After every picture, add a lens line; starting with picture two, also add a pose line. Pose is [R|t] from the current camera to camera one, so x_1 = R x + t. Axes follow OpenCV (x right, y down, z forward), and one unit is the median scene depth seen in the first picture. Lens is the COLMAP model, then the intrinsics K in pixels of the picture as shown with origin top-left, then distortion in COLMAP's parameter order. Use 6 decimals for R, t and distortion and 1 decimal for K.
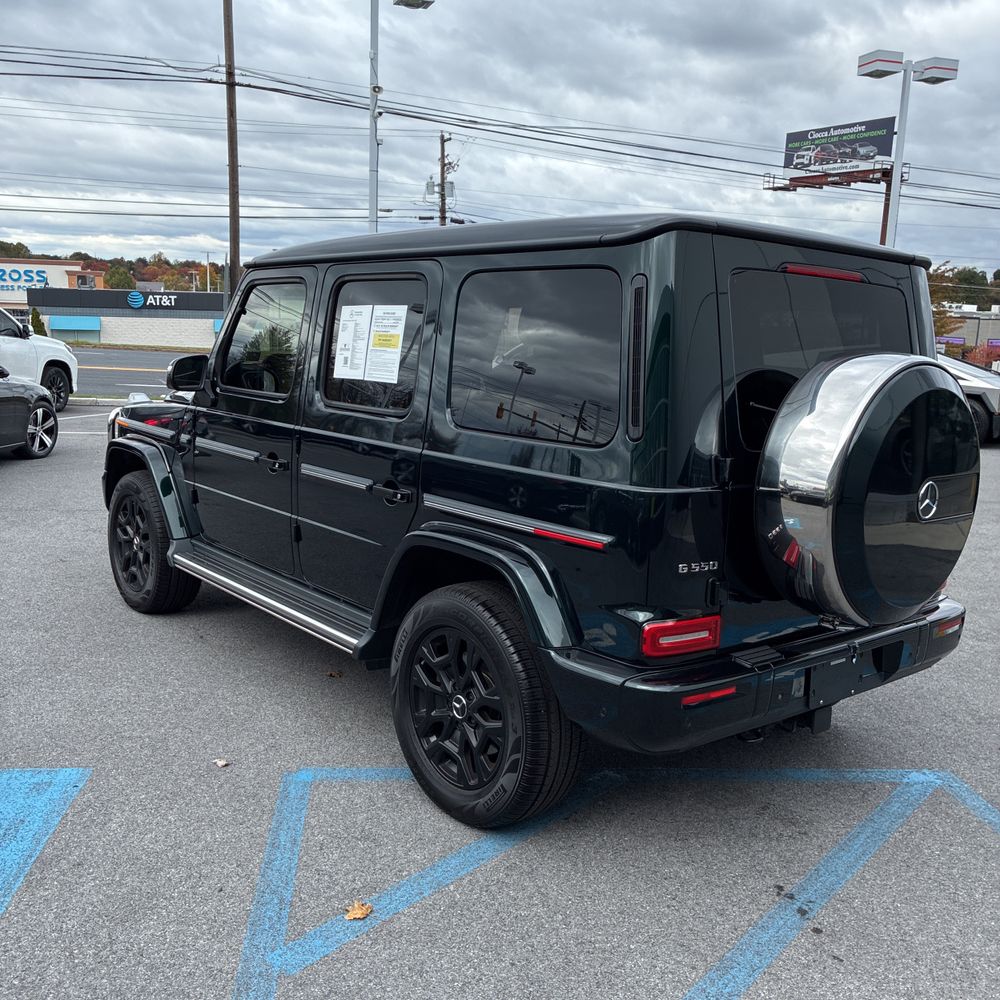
lens RADIAL K [[999.8, 0, 500.0], [0, 999.8, 500.0], [0, 0, 1]] dist [0.035359, -0.009539]
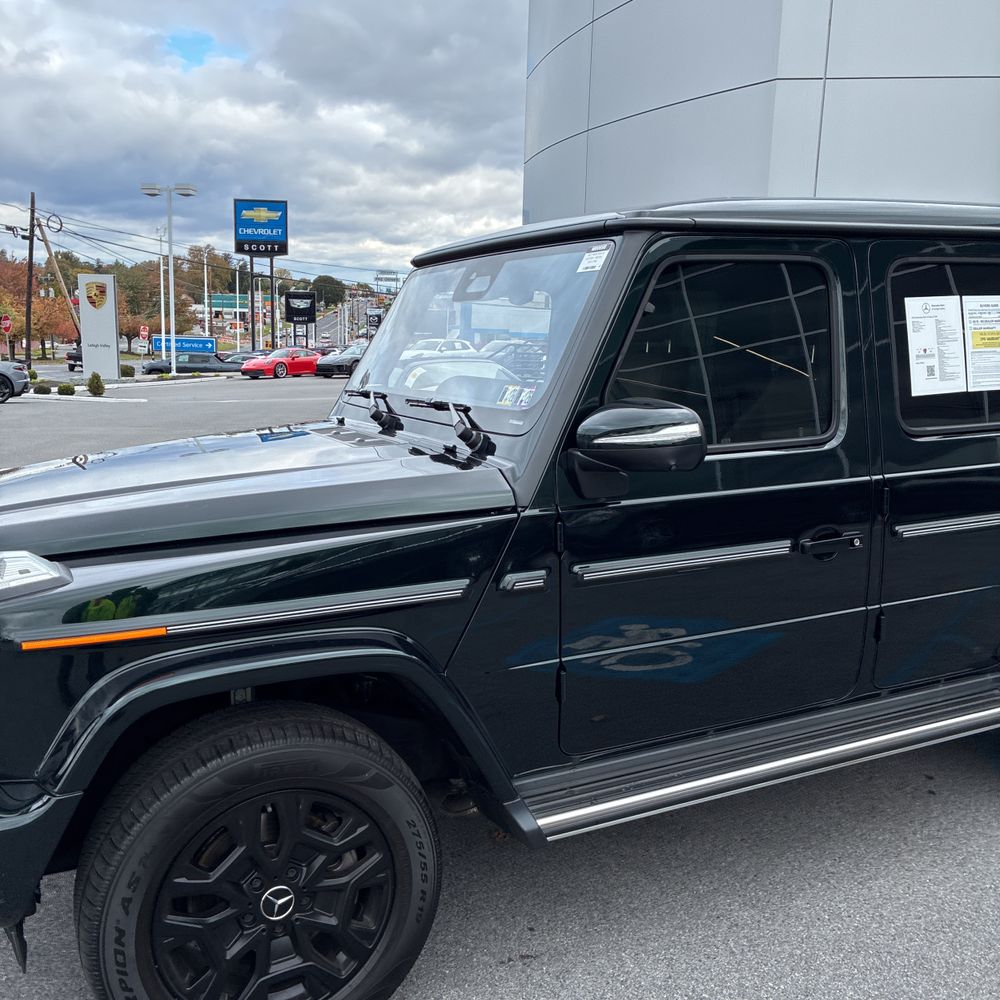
lens RADIAL K [[999.8, 0, 500.0], [0, 999.8, 500.0], [0, 0, 1]] dist [0.035359, -0.009539]
pose [[0.250667, -0.211943, 0.944588, -0.948984], [0.177446, 0.969268, 0.170391, -0.227523], [-0.951672, 0.124902, 0.280572, 1.092496]]
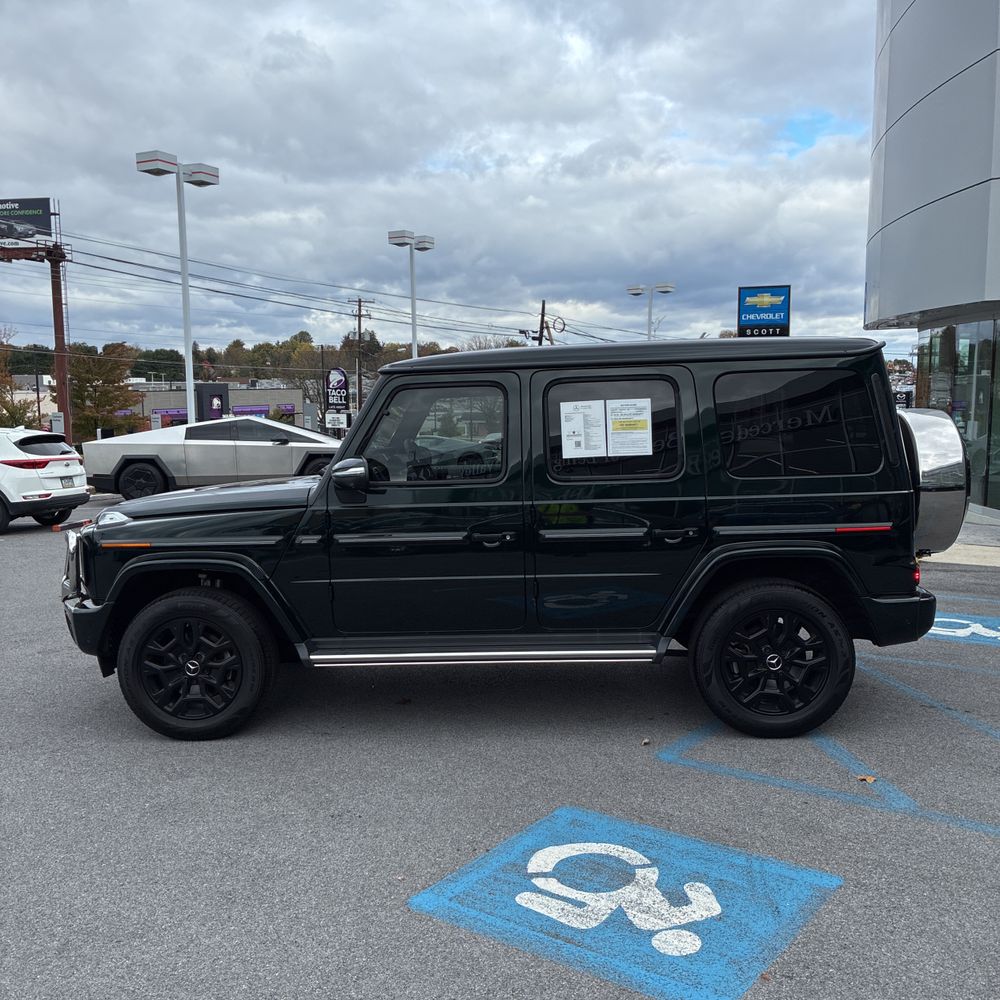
lens RADIAL K [[999.8, 0, 500.0], [0, 999.8, 500.0], [0, 0, 1]] dist [0.035359, -0.009539]
pose [[0.682881, -0.123372, 0.720037, -1.137673], [0.174265, 0.984693, 0.003446, -0.089115], [-0.709440, 0.123124, 0.693927, 0.189171]]
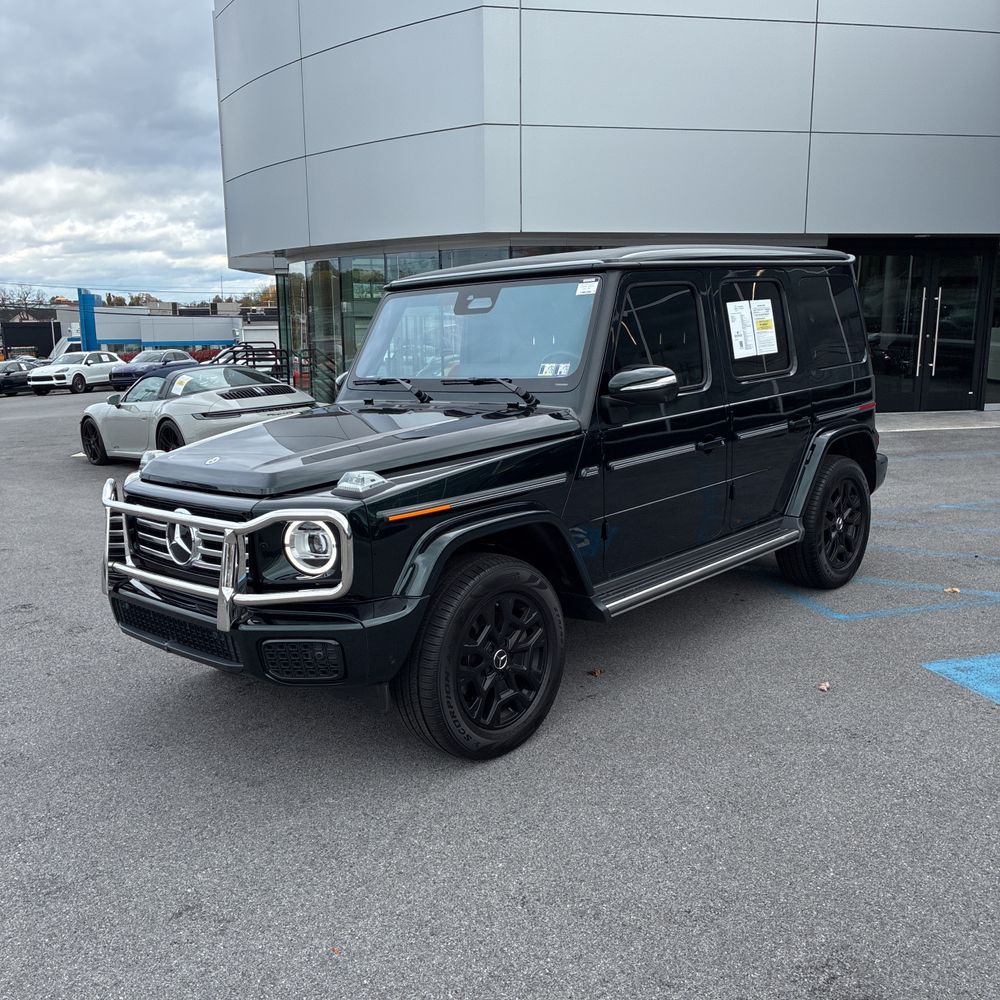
lens RADIAL K [[997.4, 0, 472.4], [0, 997.4, 513.9], [0, 0, 1]] dist [0.022900, 0.004165]
pose [[-0.101720, -0.230643, 0.967707, -1.407876], [0.208377, 0.946234, 0.247428, -0.320392], [-0.972745, 0.226816, -0.048191, 1.433596]]
